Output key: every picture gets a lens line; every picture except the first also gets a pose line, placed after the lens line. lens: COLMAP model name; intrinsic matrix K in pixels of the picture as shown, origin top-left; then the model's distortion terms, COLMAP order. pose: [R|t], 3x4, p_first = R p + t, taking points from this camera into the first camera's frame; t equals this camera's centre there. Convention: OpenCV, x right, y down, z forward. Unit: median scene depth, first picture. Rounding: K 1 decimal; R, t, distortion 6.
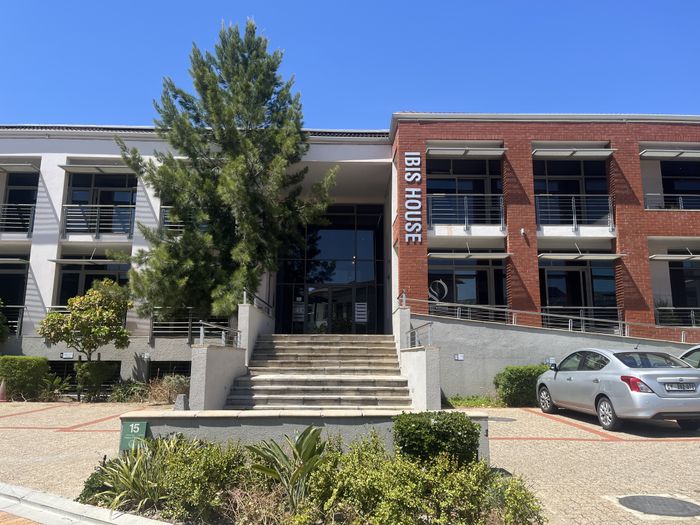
lens RADIAL K [[527.5, 0, 351.3], [0, 527.5, 262.4], [0, 0, 1]] dist [0.061984, -0.033132]
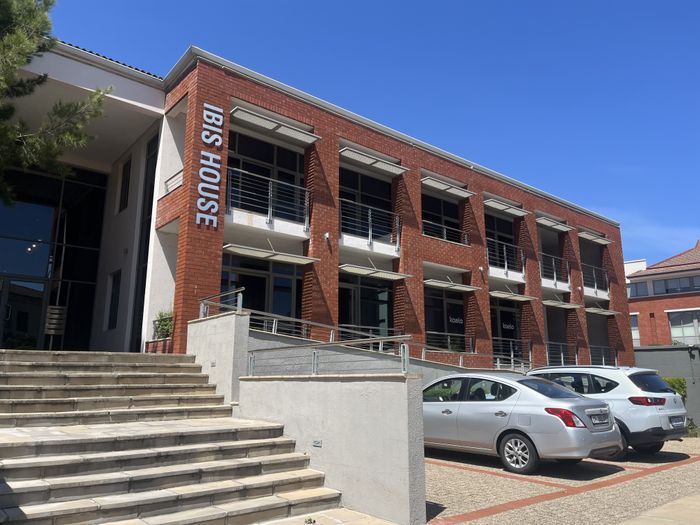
lens RADIAL K [[527.5, 0, 352.0], [0, 527.5, 263.5], [0, 0, 1]] dist [0.061984, -0.033132]
pose [[0.770952, 0.130436, 0.623393, -0.172969], [-0.107660, 0.991408, -0.074295, 0.045035], [-0.627728, -0.009837, 0.778371, 0.304526]]
